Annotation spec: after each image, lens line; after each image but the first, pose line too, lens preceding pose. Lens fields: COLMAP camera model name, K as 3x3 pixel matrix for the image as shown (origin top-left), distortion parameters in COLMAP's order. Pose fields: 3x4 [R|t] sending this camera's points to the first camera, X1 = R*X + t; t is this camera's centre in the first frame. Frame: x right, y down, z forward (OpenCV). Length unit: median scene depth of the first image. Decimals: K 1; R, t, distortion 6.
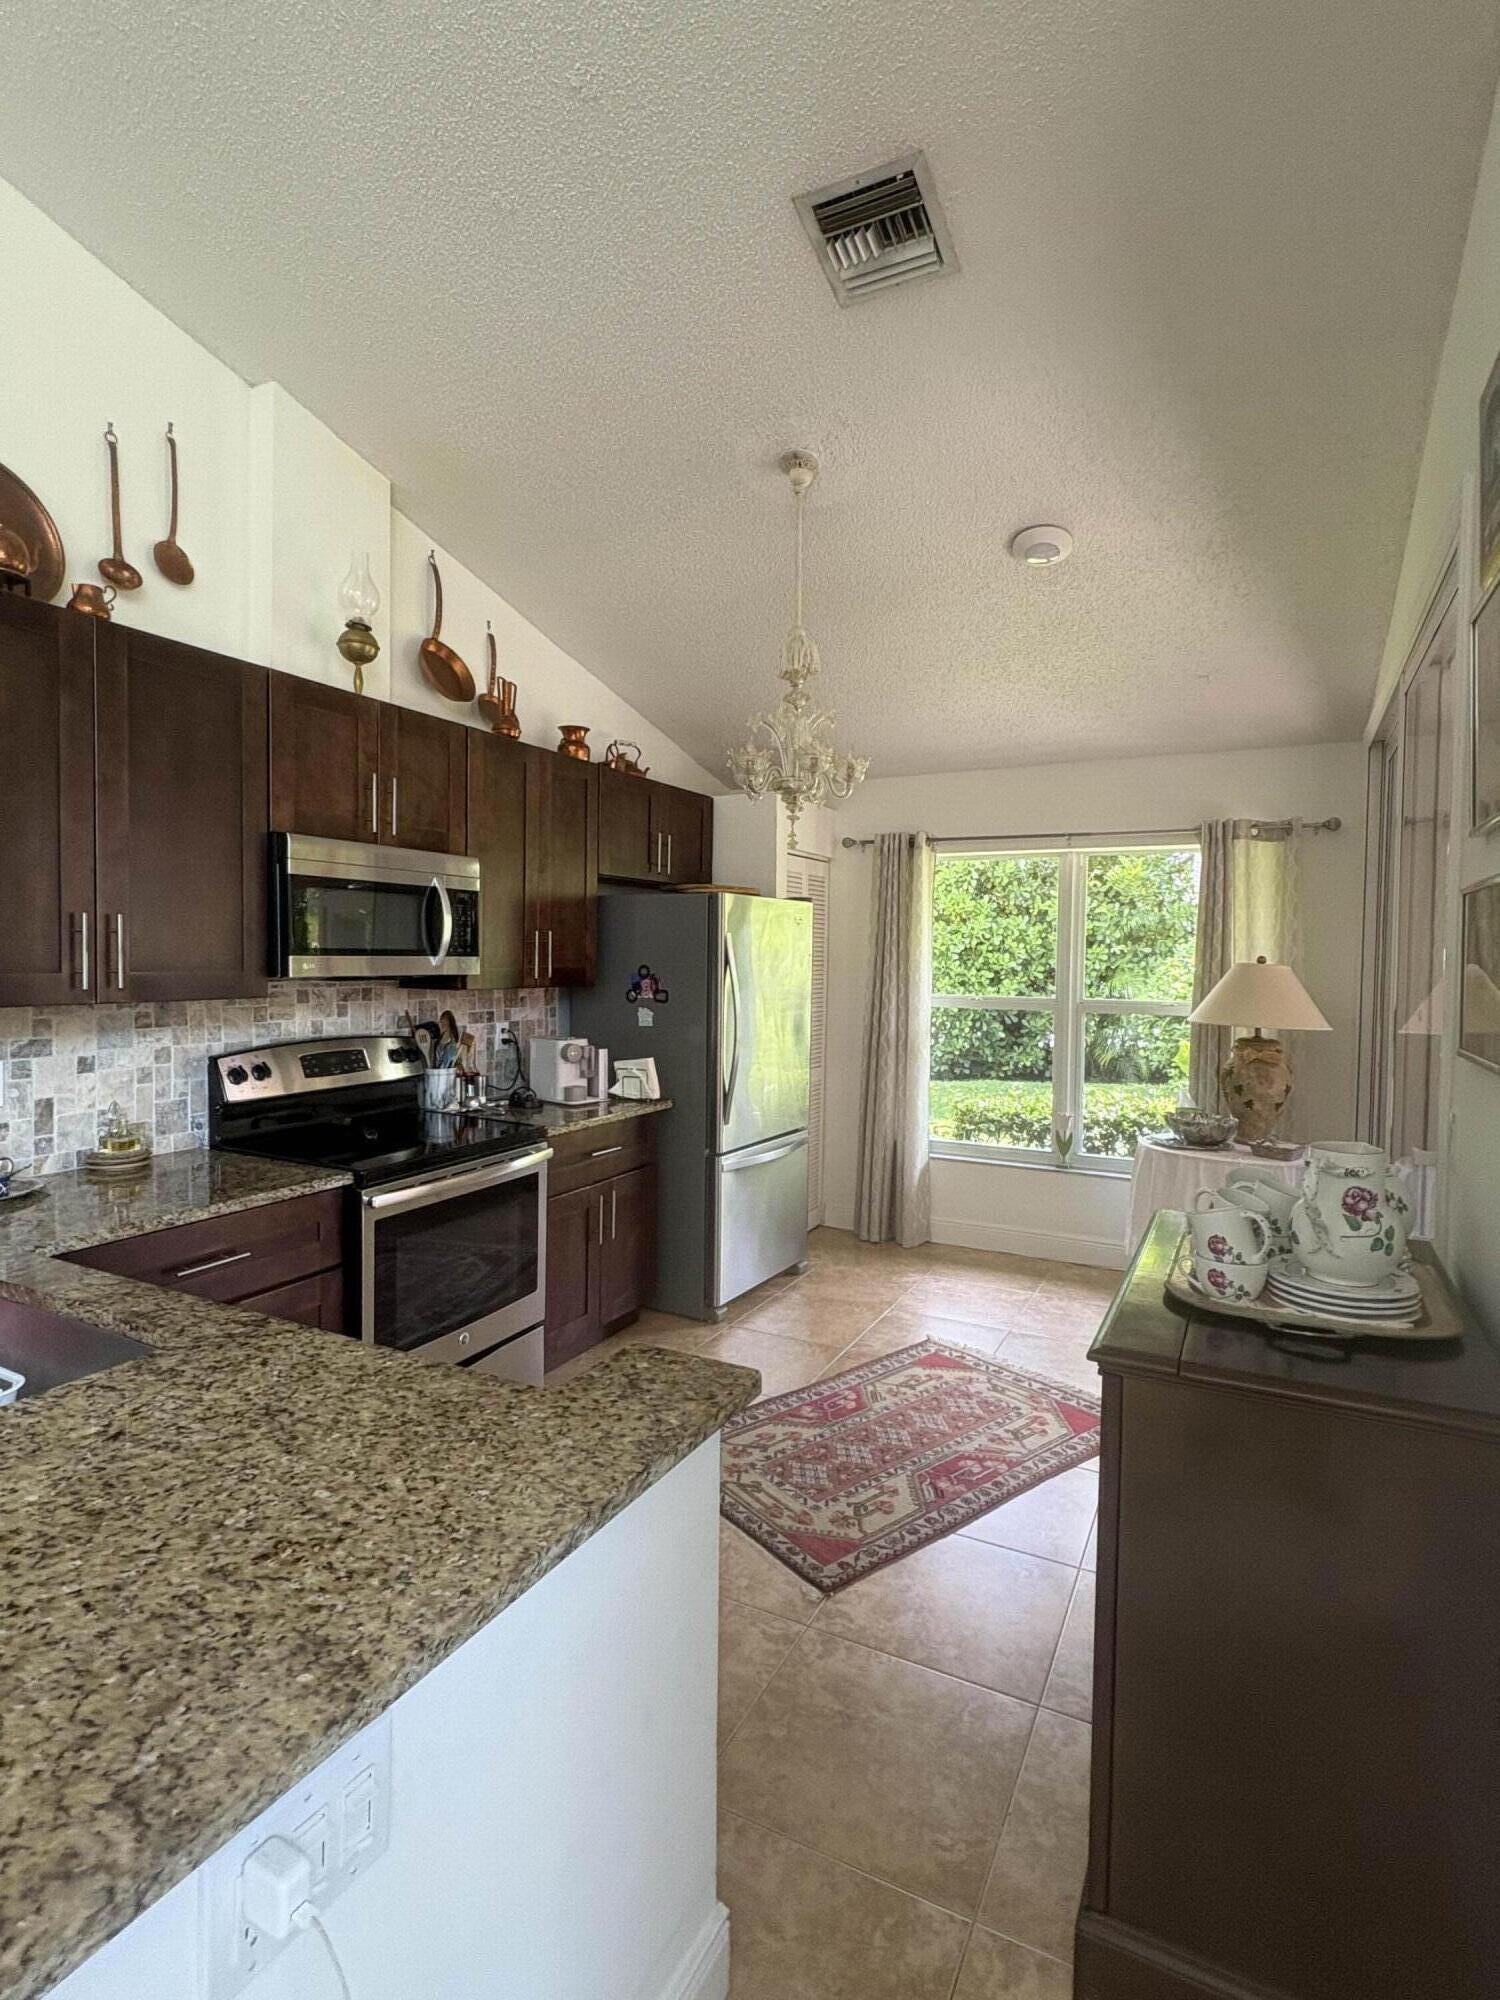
lens RADIAL K [[1003.3, 0, 746.7], [0, 1003.3, 991.8], [0, 0, 1]] dist [0.004952, -0.001120]
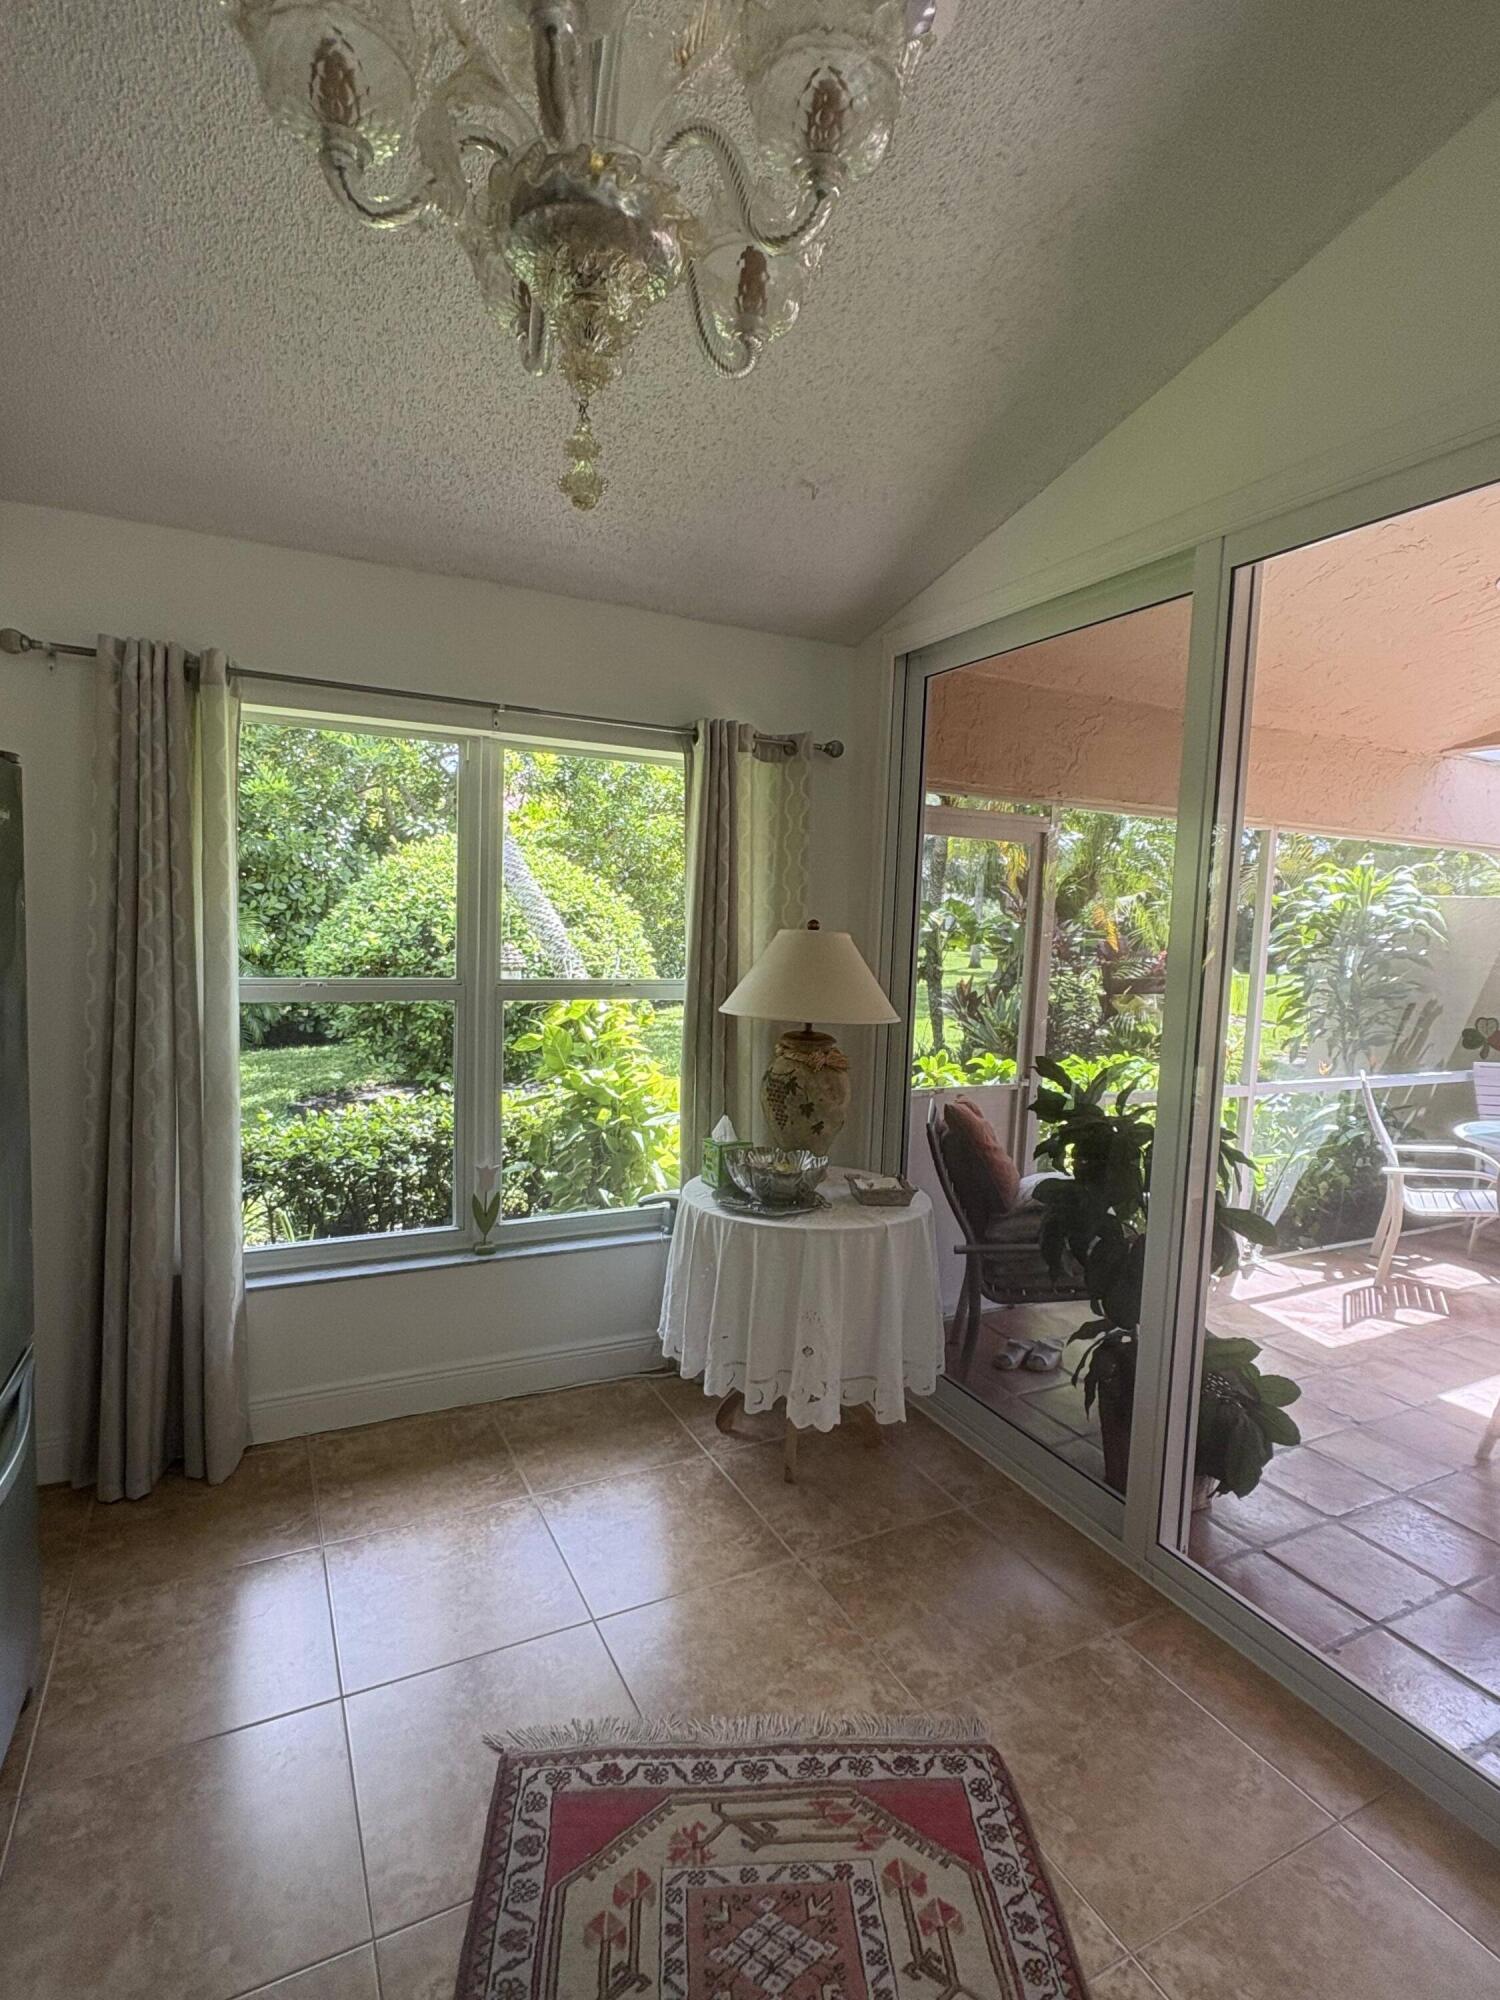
lens RADIAL K [[1003.3, 0, 754.4], [0, 1003.3, 996.7], [0, 0, 1]] dist [0.004952, -0.001120]
pose [[0.582724, -0.062060, 0.810297, -0.101073], [0.003670, 0.997271, 0.073741, -0.034470], [-0.812662, -0.039996, 0.581361, 0.628619]]
